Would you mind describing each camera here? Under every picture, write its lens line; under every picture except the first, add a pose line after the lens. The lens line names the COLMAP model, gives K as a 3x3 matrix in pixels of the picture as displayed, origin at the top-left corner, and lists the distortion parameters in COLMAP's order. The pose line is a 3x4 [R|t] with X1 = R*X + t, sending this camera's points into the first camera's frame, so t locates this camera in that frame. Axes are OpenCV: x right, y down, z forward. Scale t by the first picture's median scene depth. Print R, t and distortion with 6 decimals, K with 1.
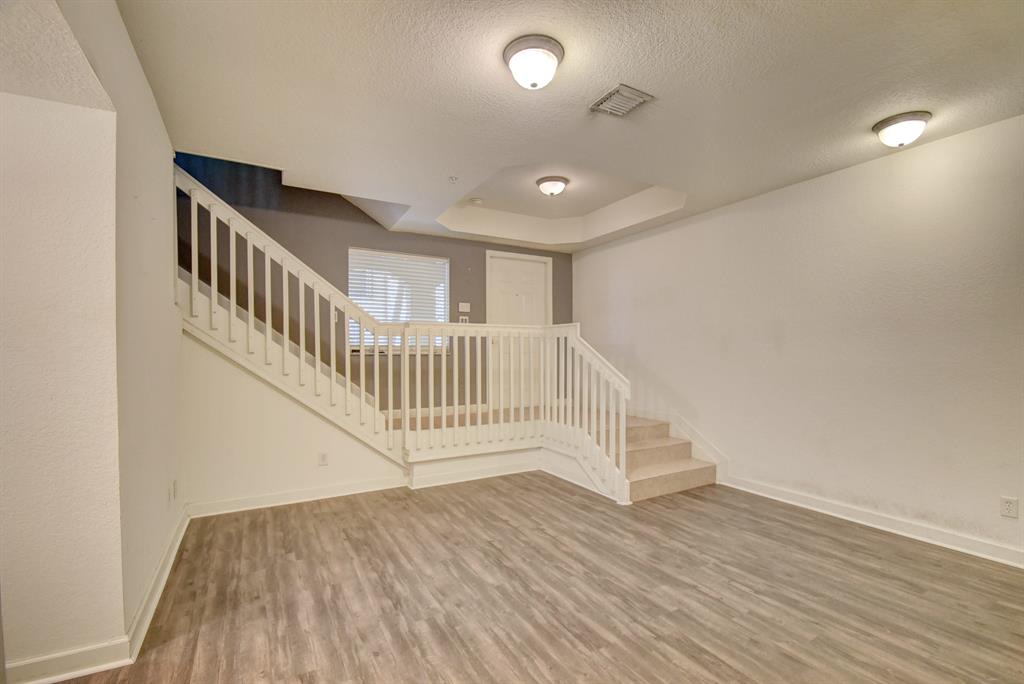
lens RADIAL K [[450.2, 0, 513.2], [0, 450.2, 357.2], [0, 0, 1]] dist [0.013611, -0.016157]
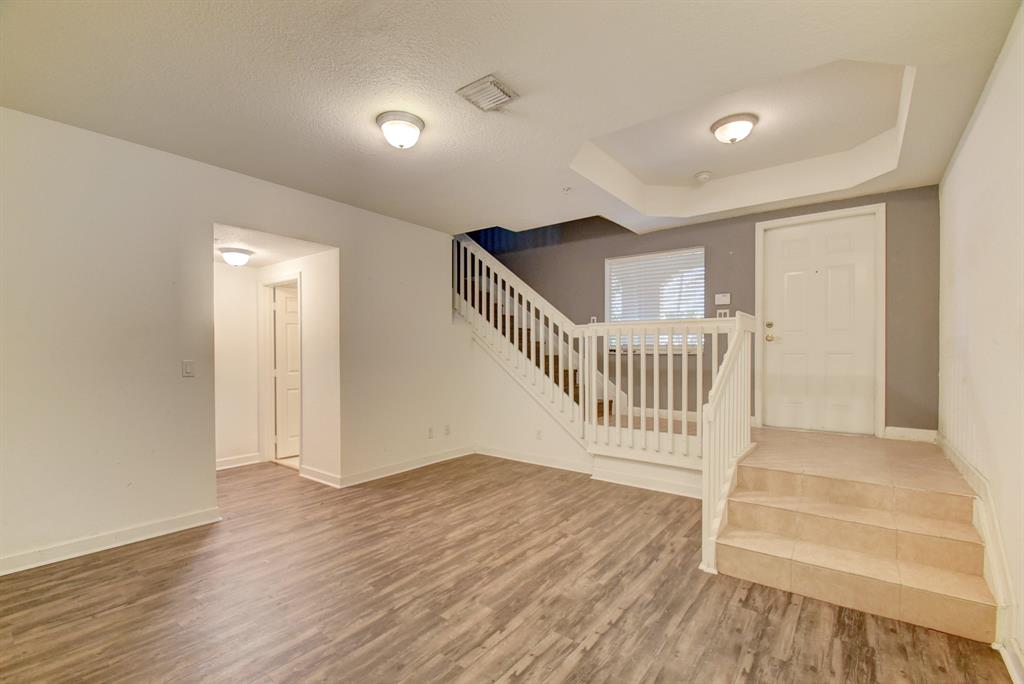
lens RADIAL K [[450.2, 0, 513.2], [0, 450.2, 357.2], [0, 0, 1]] dist [0.013611, -0.016157]
pose [[0.381972, 0.012953, -0.924083, 0.892436], [-0.011288, 0.999893, 0.009350, -0.007308], [0.924105, 0.006859, 0.382078, 0.522072]]
